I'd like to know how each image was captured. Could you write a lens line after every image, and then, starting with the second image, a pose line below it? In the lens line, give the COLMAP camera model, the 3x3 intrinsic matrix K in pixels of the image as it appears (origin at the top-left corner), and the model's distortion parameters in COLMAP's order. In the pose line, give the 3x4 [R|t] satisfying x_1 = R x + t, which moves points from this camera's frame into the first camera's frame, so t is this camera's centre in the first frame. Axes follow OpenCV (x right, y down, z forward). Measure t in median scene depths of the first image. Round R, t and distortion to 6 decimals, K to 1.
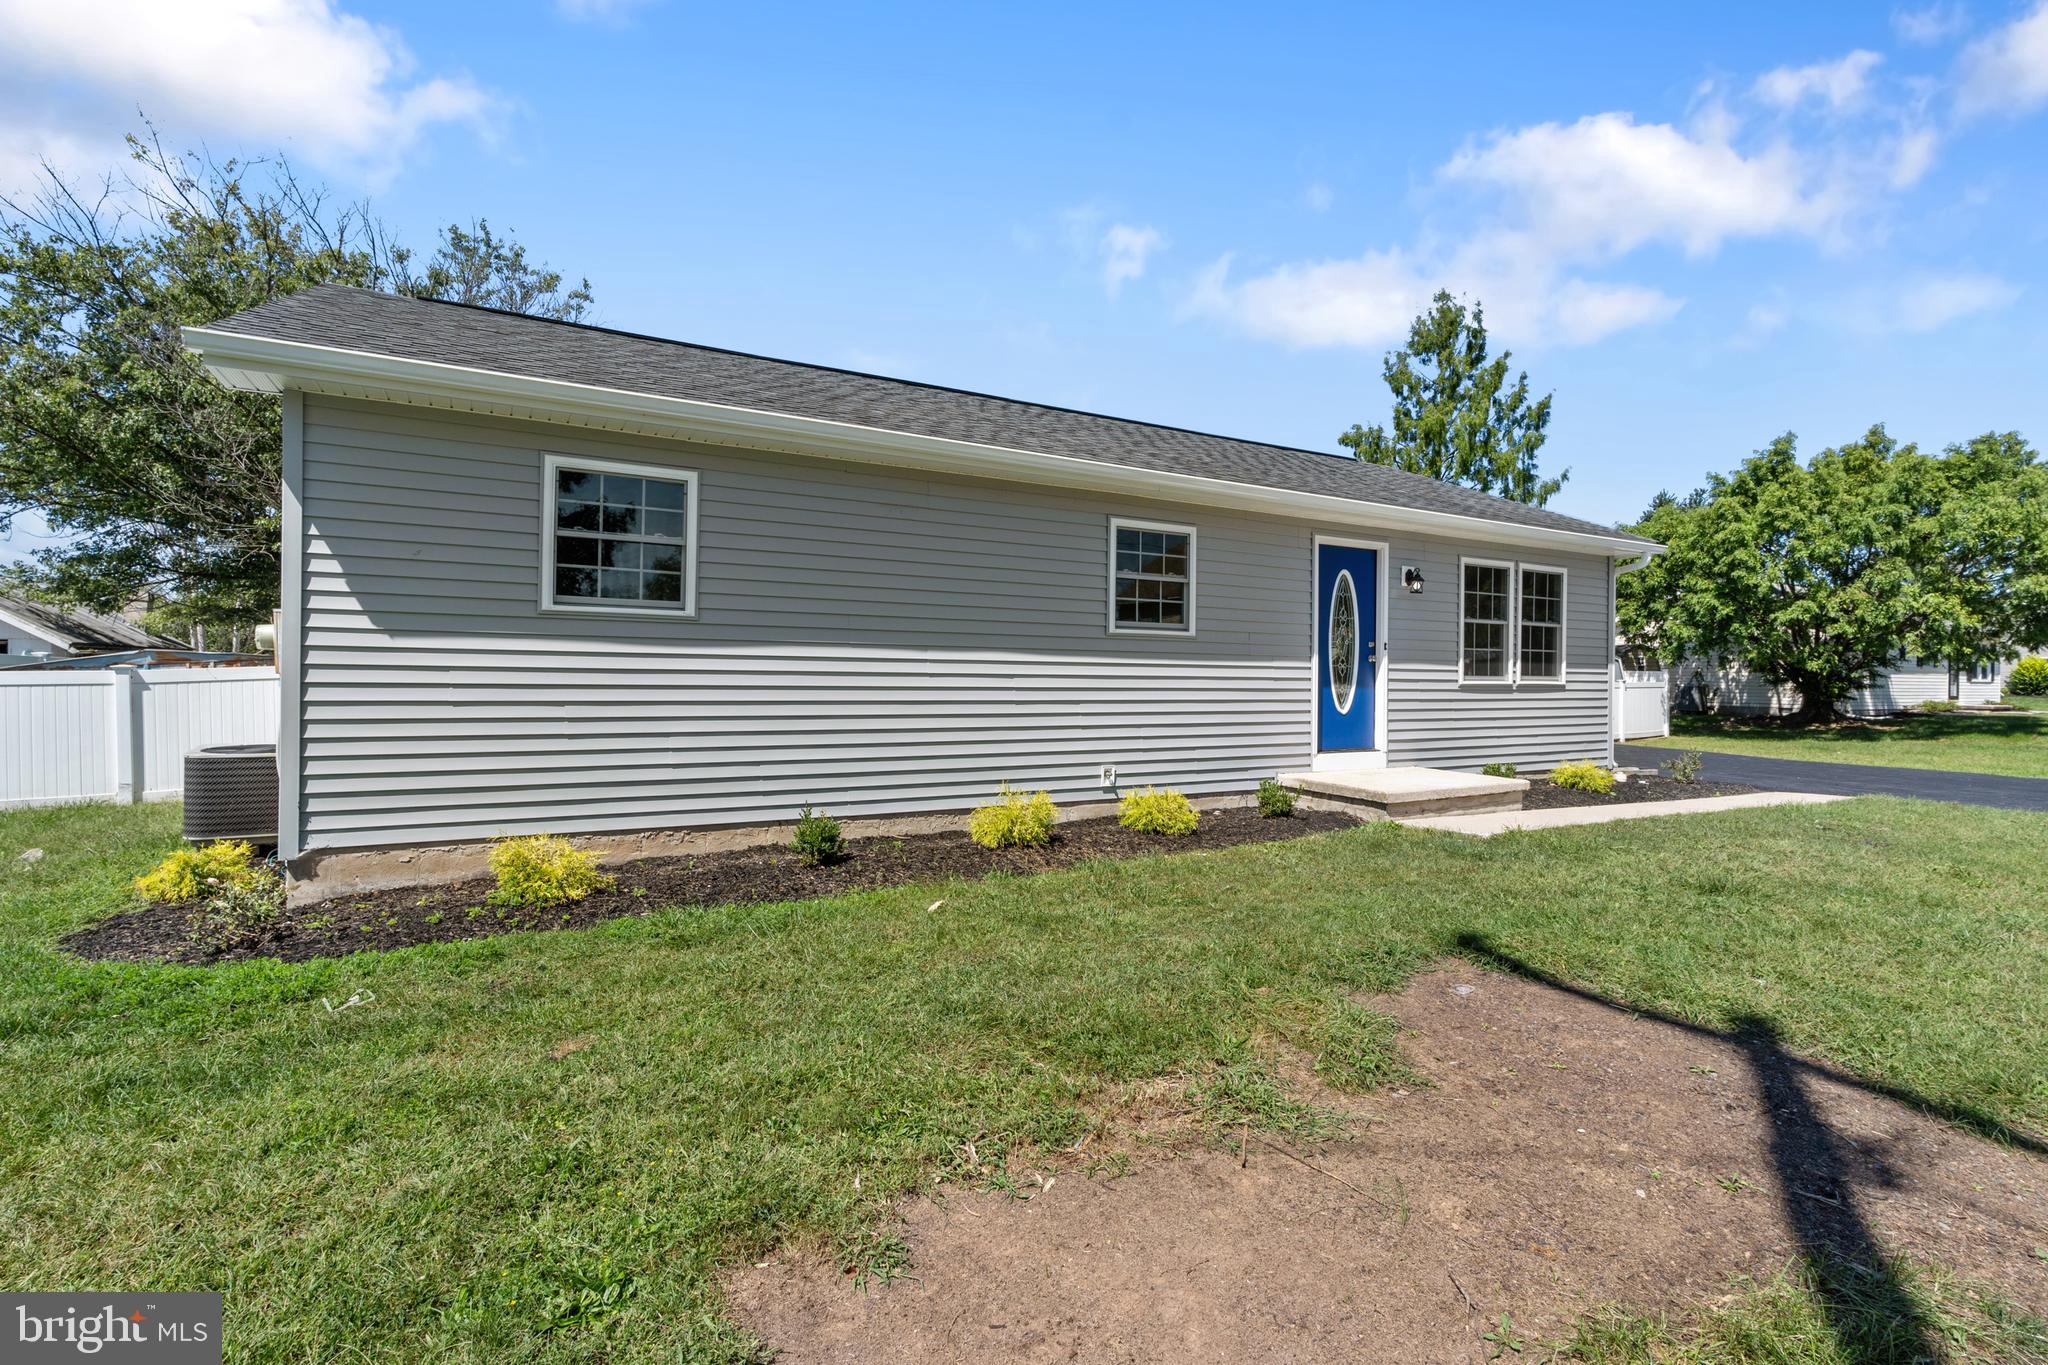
lens RADIAL K [[934.8, 0, 1033.4], [0, 934.8, 666.6], [0, 0, 1]] dist [-0.010878, 0.000306]
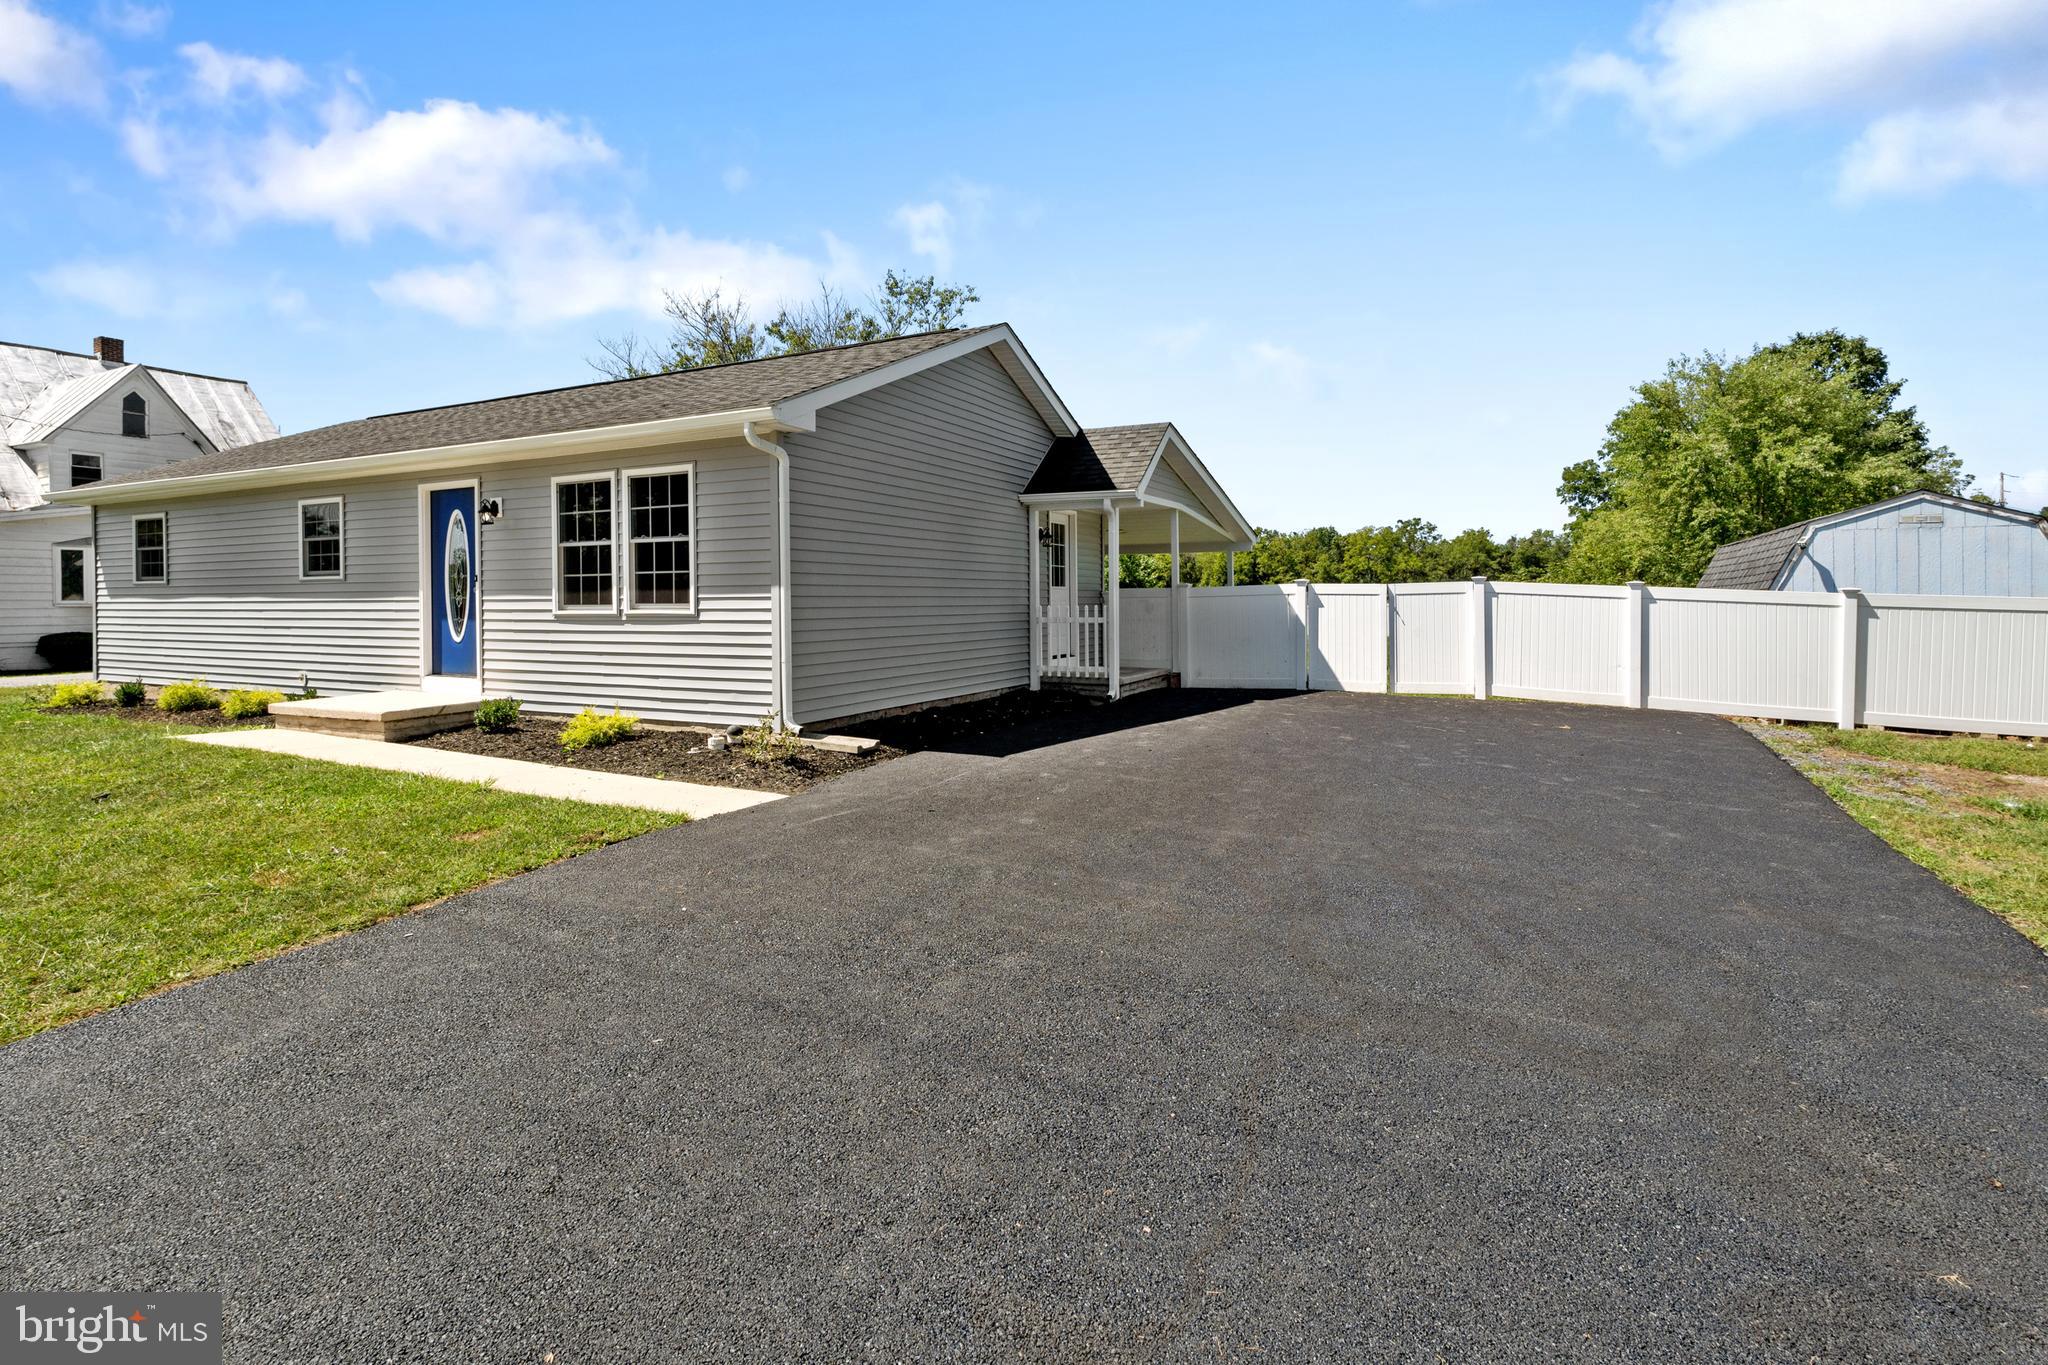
lens RADIAL K [[948.0, 0, 1030.3], [0, 948.0, 625.8], [0, 0, 1]] dist [-0.010627, -0.000306]
pose [[0.568949, -0.005607, -0.822353, 1.584562], [0.006303, 0.999977, -0.002457, 0.037343], [0.822348, -0.003785, 0.568972, 0.902307]]
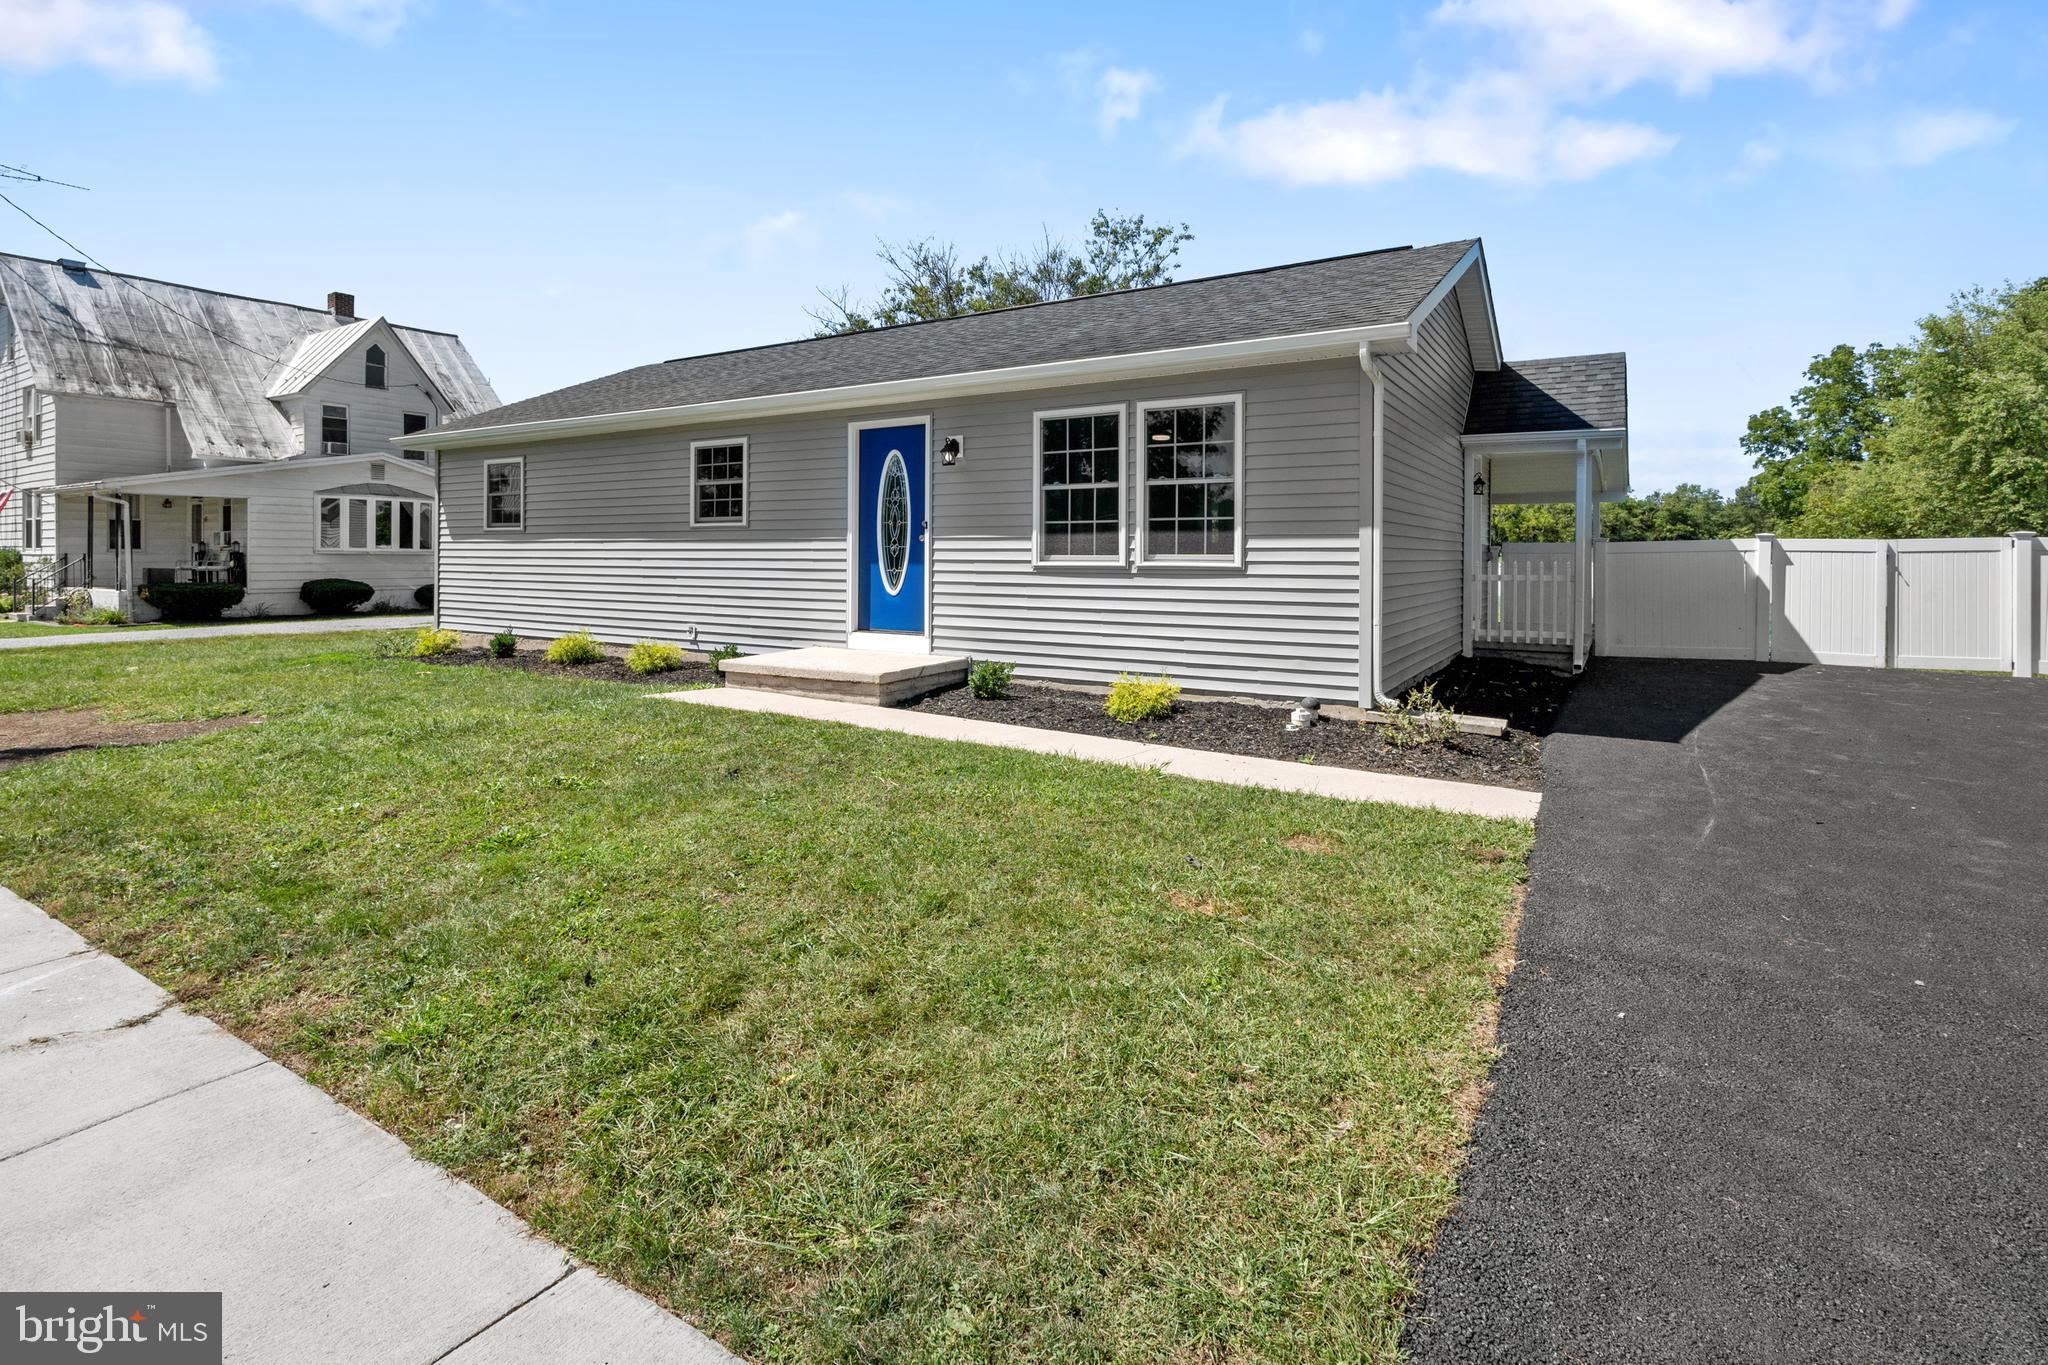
lens RADIAL K [[966.4, 0, 1018.4], [0, 966.4, 567.5], [0, 0, 1]] dist [-0.014209, -0.000457]
pose [[0.484097, -0.012736, -0.874921, 1.266561], [-0.004989, 0.999838, -0.017315, 0.037036], [0.875000, 0.012747, 0.483955, 0.605784]]
